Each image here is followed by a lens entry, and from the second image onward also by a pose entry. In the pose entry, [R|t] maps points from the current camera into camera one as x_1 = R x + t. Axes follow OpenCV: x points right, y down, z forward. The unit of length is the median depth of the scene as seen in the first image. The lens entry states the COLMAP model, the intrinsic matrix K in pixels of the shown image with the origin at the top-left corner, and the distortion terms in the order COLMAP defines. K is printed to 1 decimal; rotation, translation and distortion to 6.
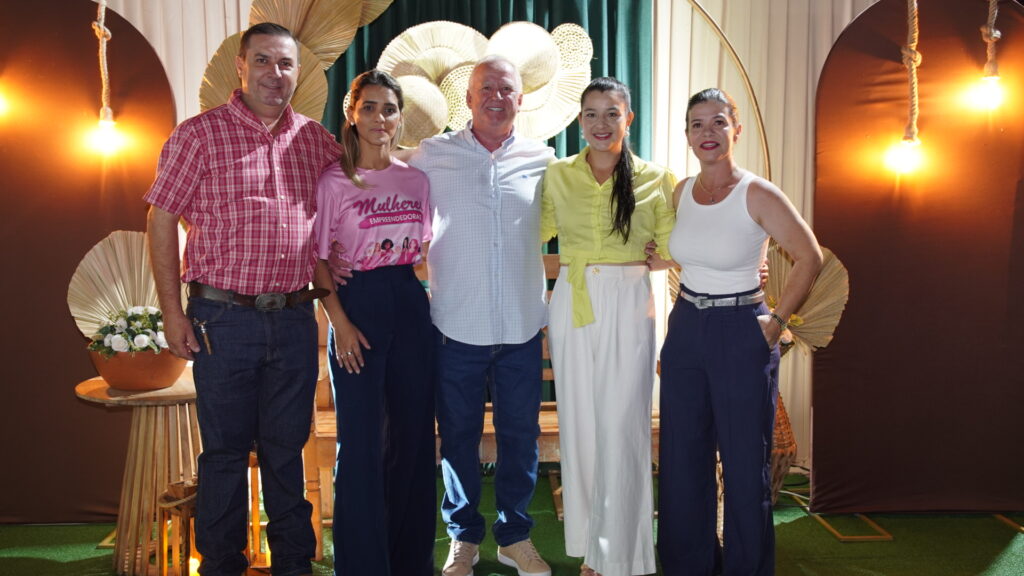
lens RADIAL K [[1080.2, 0, 513.6], [0, 1080.2, 287.4], [0, 0, 1]] dist [0.011669, 0.000000]
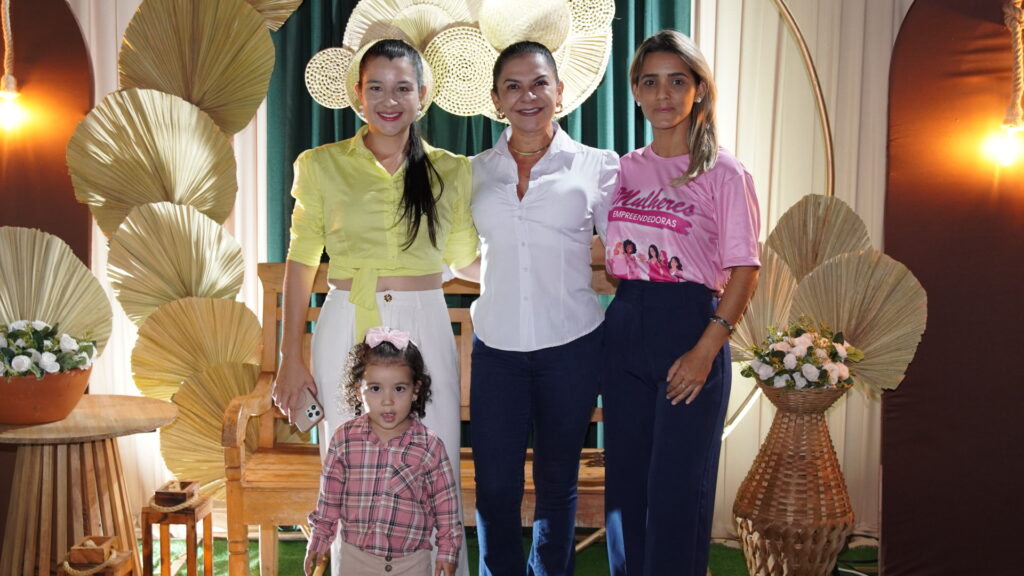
lens RADIAL K [[1278.9, 0, 511.0], [0, 1278.9, 291.8], [0, 0, 1]] dist [0.013567, 0.000000]
pose [[0.997393, 0.018040, -0.069873, 0.074632], [-0.018378, 0.999822, -0.004205, -0.005718], [0.069784, 0.005478, 0.997547, 0.060914]]
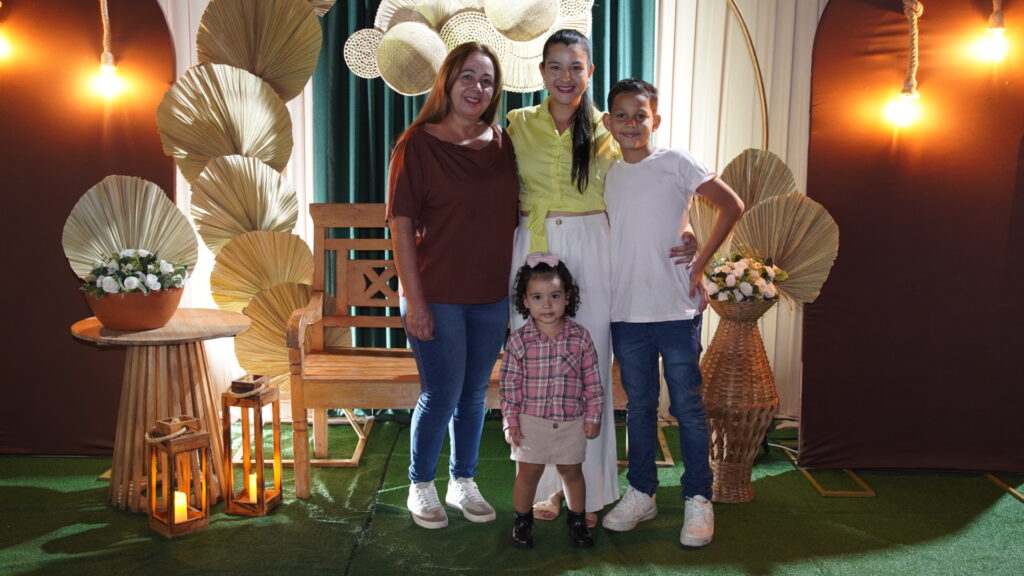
lens RADIAL K [[1105.8, 0, 511.7], [0, 1105.8, 291.0], [0, 0, 1]] dist [0.014448, 0.000000]
pose [[0.998164, 0.020564, -0.056966, 0.068528], [-0.017432, 0.998337, 0.054943, -0.006247], [0.058001, -0.053849, 0.996863, -0.030082]]
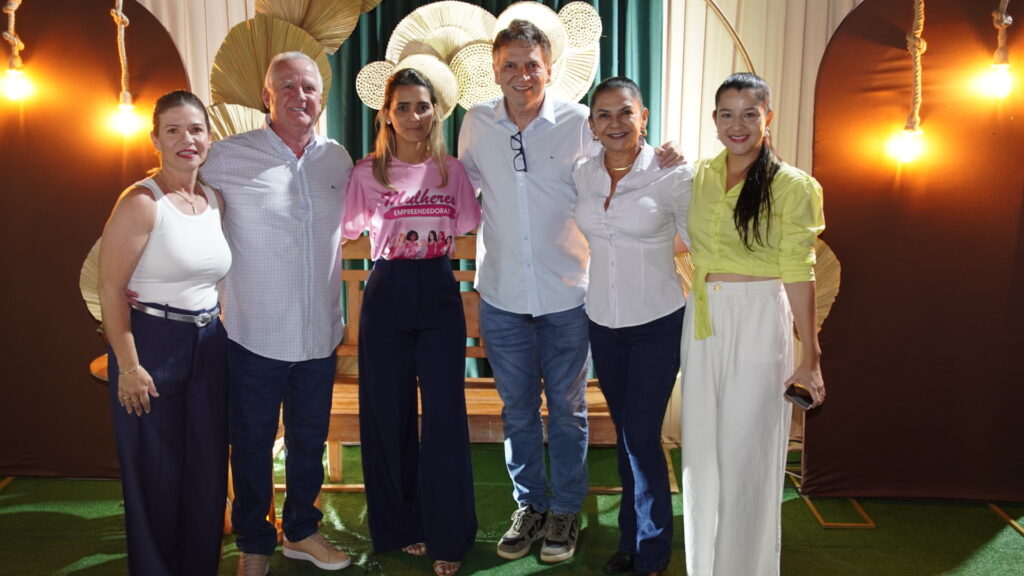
lens RADIAL K [[1080.2, 0, 509.7], [0, 1080.2, 291.5], [0, 0, 1]] dist [0.011669, 0.000000]
pose [[0.995143, 0.021232, -0.096124, 0.100950], [-0.013137, 0.996373, 0.084076, -0.067503], [0.097561, -0.082405, 0.991812, -0.020564]]
